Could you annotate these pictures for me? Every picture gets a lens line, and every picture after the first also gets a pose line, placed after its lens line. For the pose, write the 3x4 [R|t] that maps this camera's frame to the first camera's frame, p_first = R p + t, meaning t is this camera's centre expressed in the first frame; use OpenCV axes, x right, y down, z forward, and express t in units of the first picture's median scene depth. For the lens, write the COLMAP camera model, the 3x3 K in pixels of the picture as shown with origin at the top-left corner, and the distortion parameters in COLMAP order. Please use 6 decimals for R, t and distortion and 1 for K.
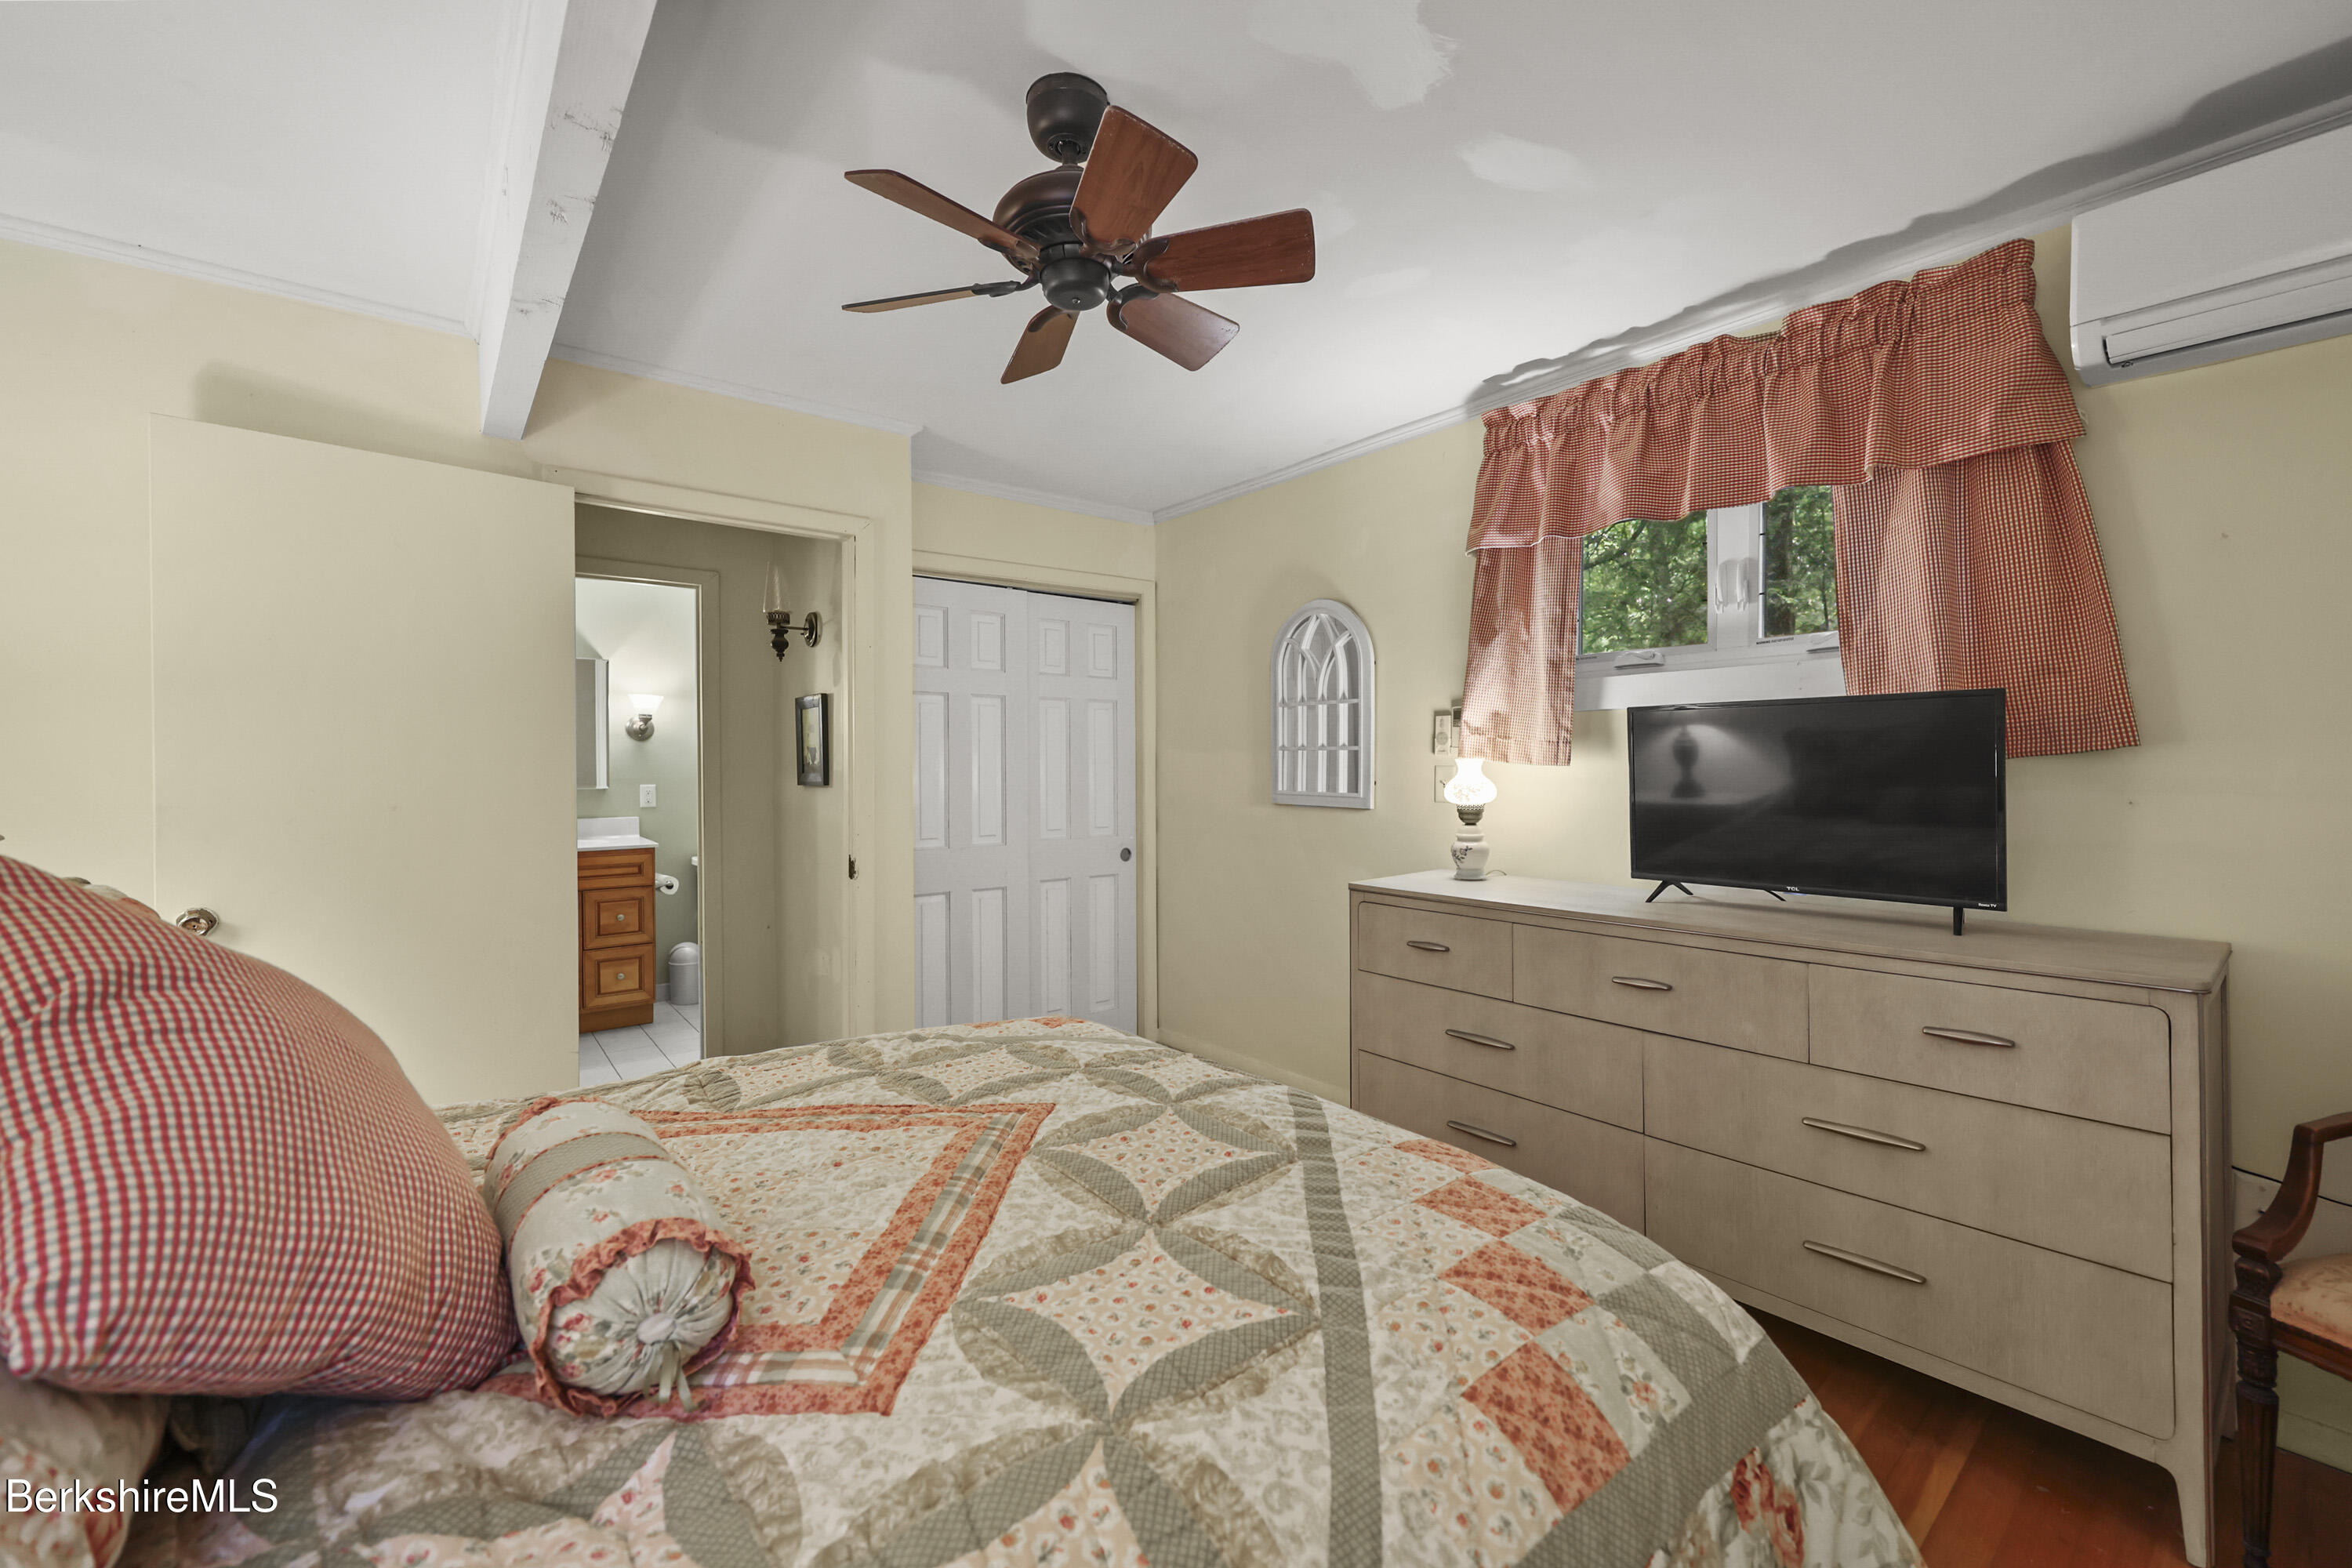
lens RADIAL K [[957.2, 0, 1177.3], [0, 957.2, 780.2], [0, 0, 1]] dist [-0.003424, 0.000776]
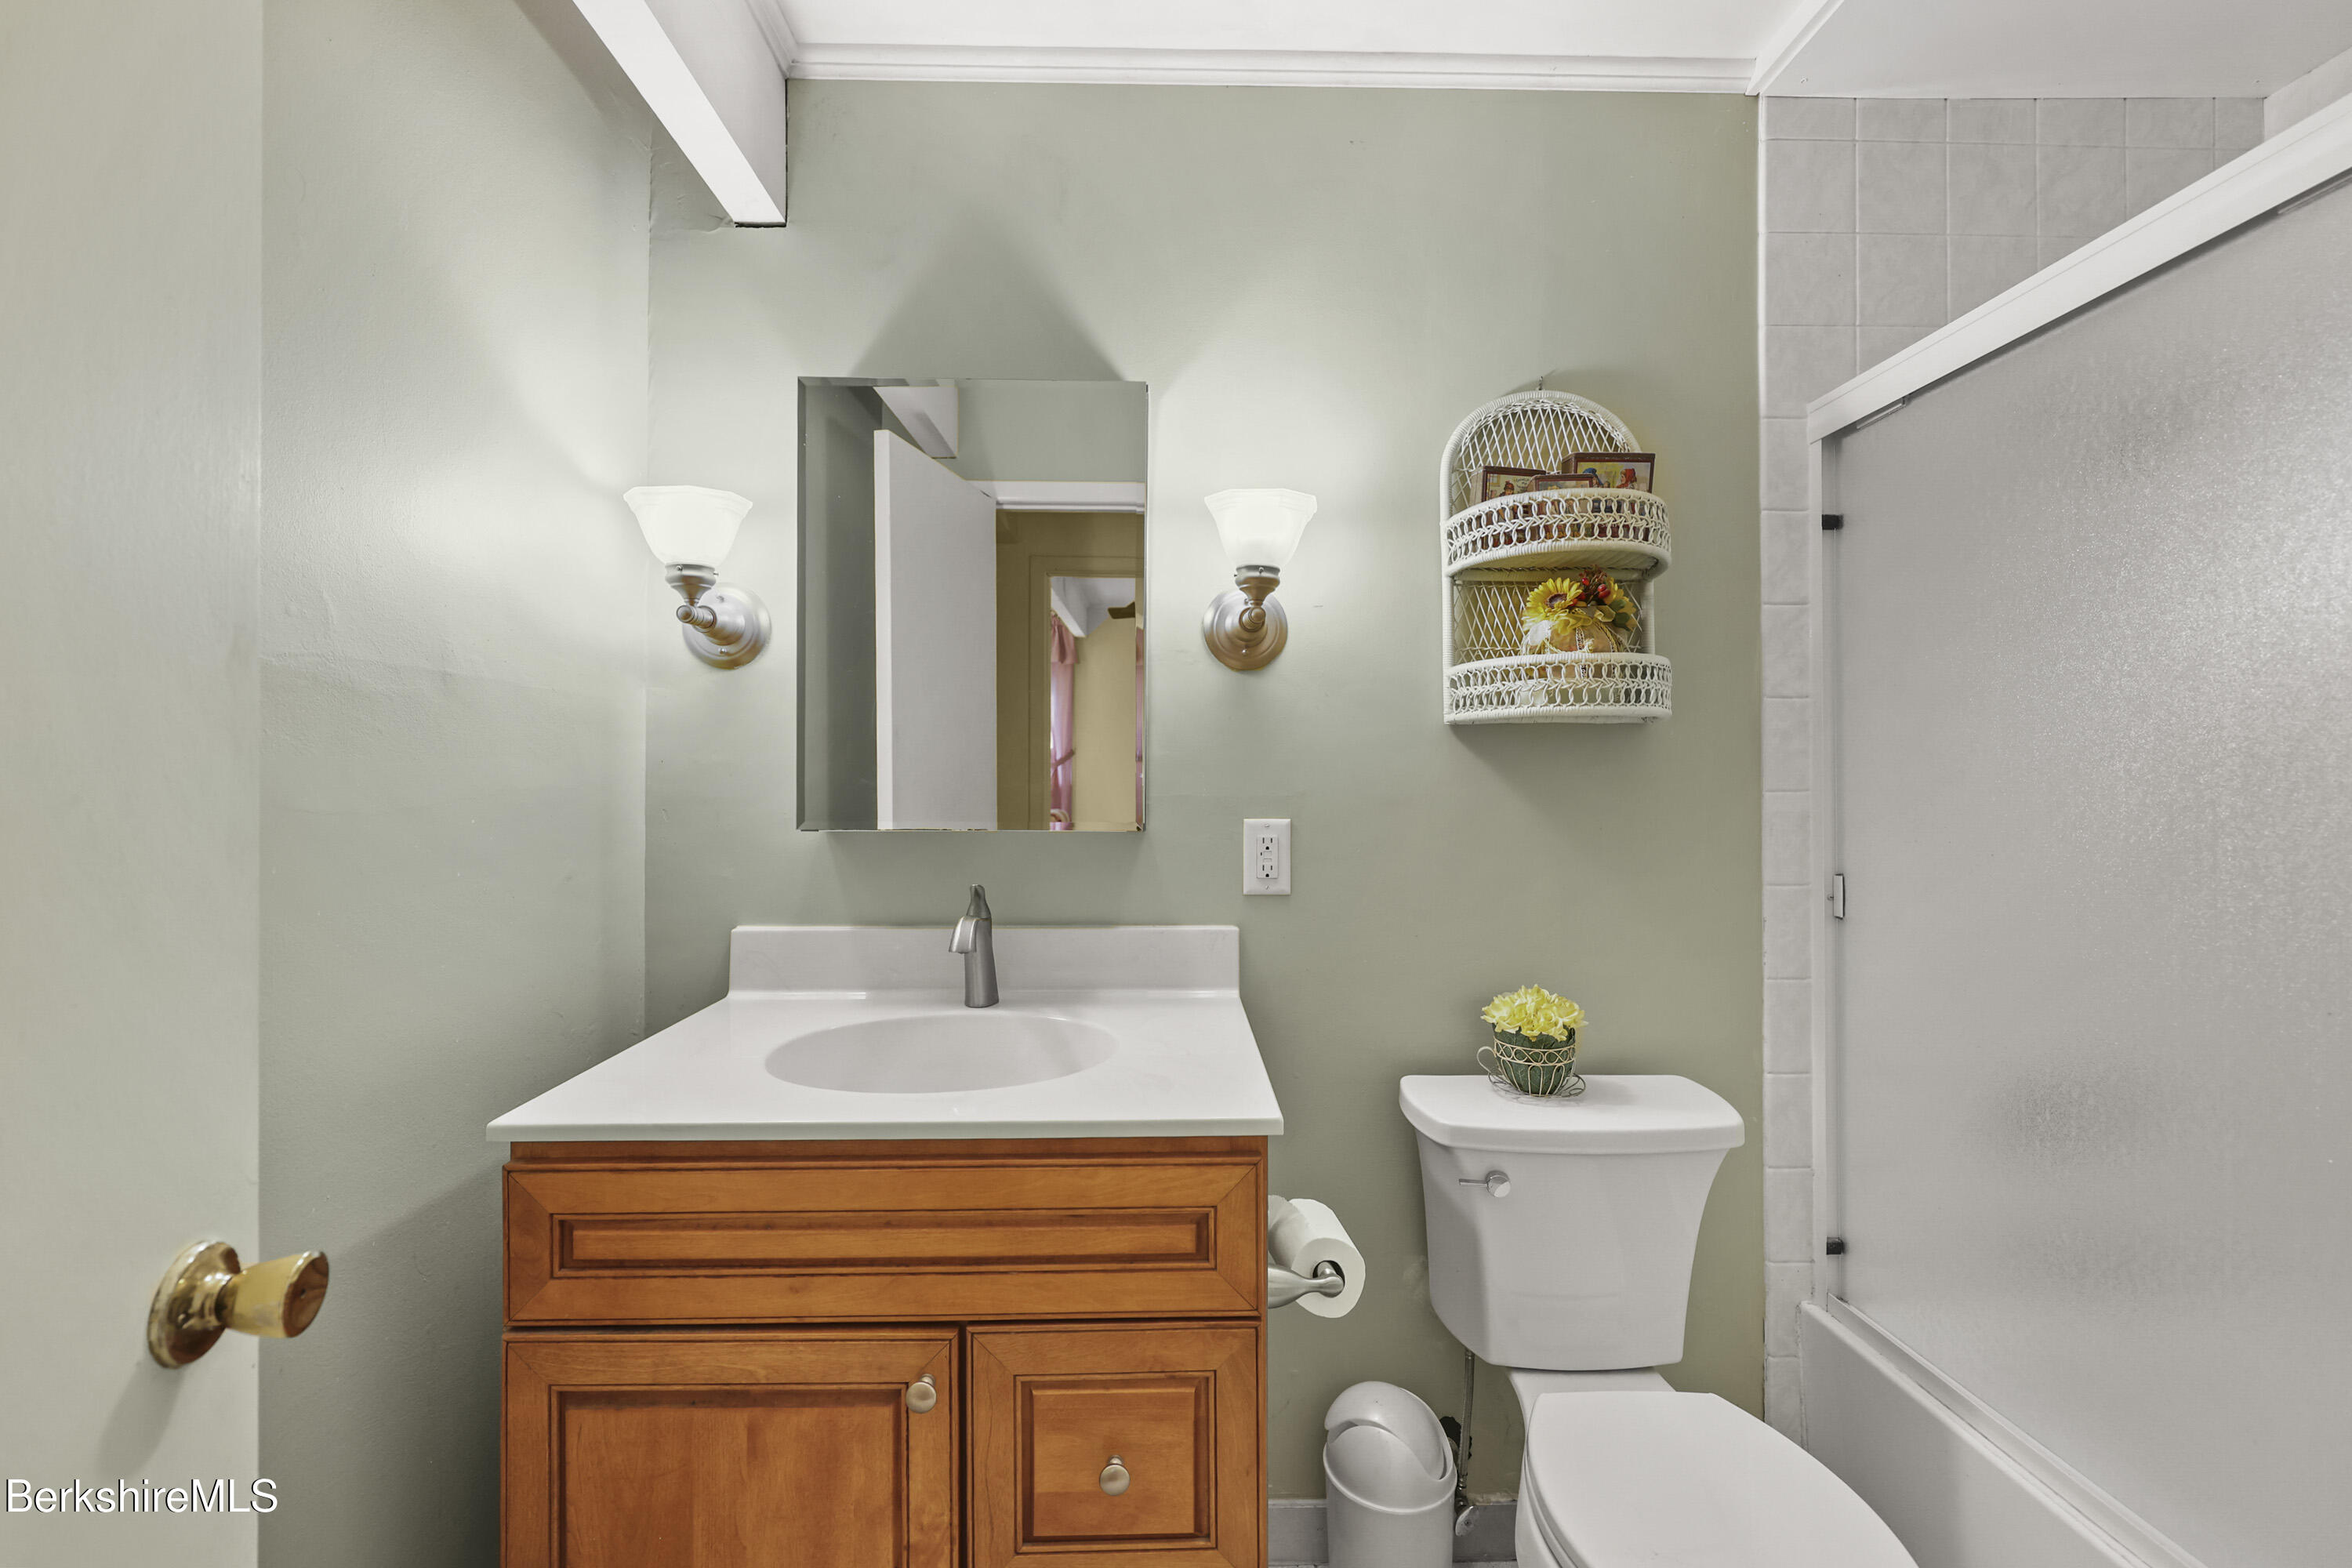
lens RADIAL K [[957.2, 0, 1173.1], [0, 957.2, 782.1], [0, 0, 1]] dist [-0.003424, 0.000776]
pose [[0.791894, 0.005137, -0.610637, -0.414037], [-0.005775, 0.999983, 0.000923, -0.006608], [0.610631, 0.002795, 0.791910, 0.781425]]
